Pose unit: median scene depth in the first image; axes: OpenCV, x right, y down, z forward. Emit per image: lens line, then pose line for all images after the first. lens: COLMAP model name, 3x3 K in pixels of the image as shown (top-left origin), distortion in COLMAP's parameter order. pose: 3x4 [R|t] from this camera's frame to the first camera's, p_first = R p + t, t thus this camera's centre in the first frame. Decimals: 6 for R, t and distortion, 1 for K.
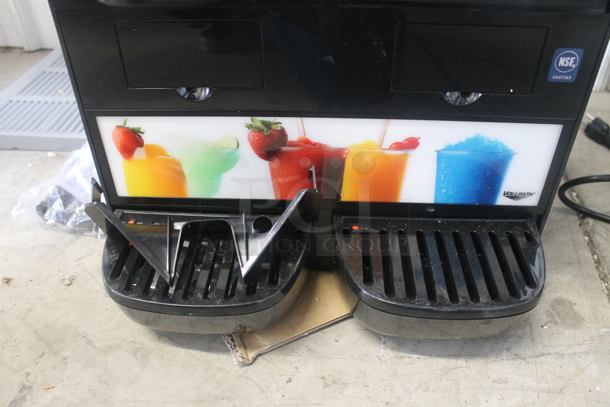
lens RADIAL K [[508.2, 0, 305.0], [0, 508.2, 203.5], [0, 0, 1]] dist [-0.164791, 0.126387]
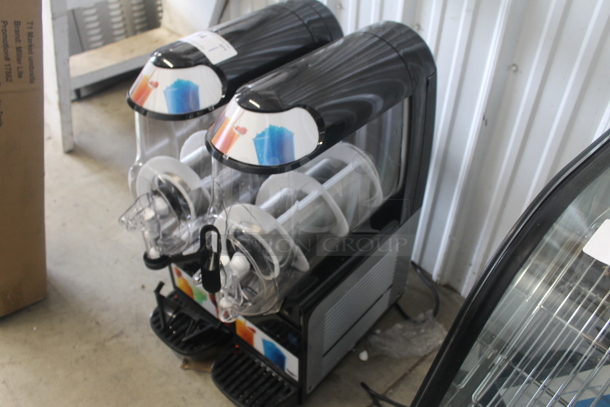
lens RADIAL K [[508.2, 0, 305.0], [0, 508.2, 203.5], [0, 0, 1]] dist [-0.164791, 0.126387]
pose [[0.789619, 0.405018, -0.460936, 1.196137], [-0.390988, 0.911062, 0.130744, -1.023629], [0.472895, 0.076983, 0.877749, -1.004340]]
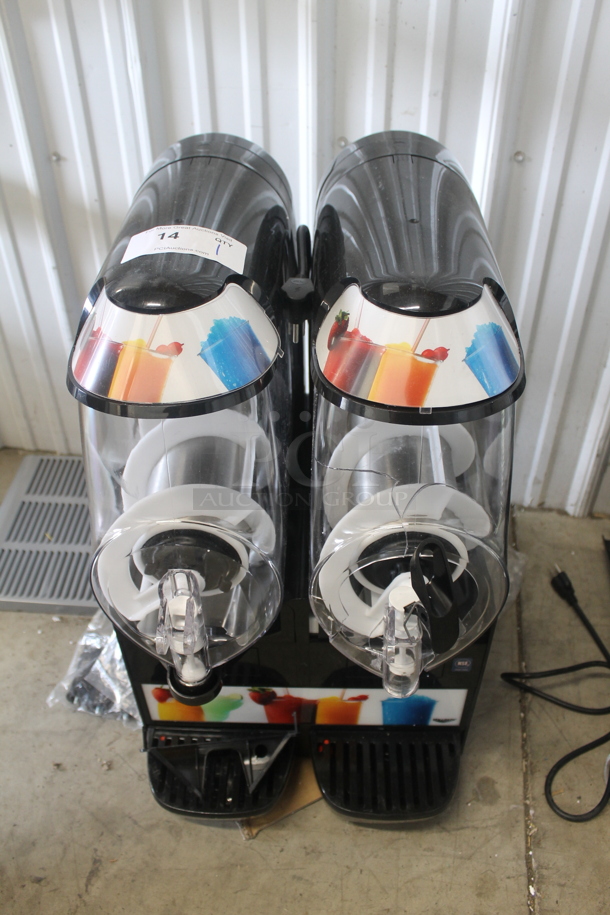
lens RADIAL K [[762.3, 0, 291.9], [0, 762.3, 460.8], [0, 0, 1]] dist [-0.164791, 0.126387]
pose [[0.999773, -0.021294, -0.001013, 0.023164], [0.021318, 0.998616, 0.048072, -0.841573], [-0.000012, -0.048083, 0.998843, -1.033486]]
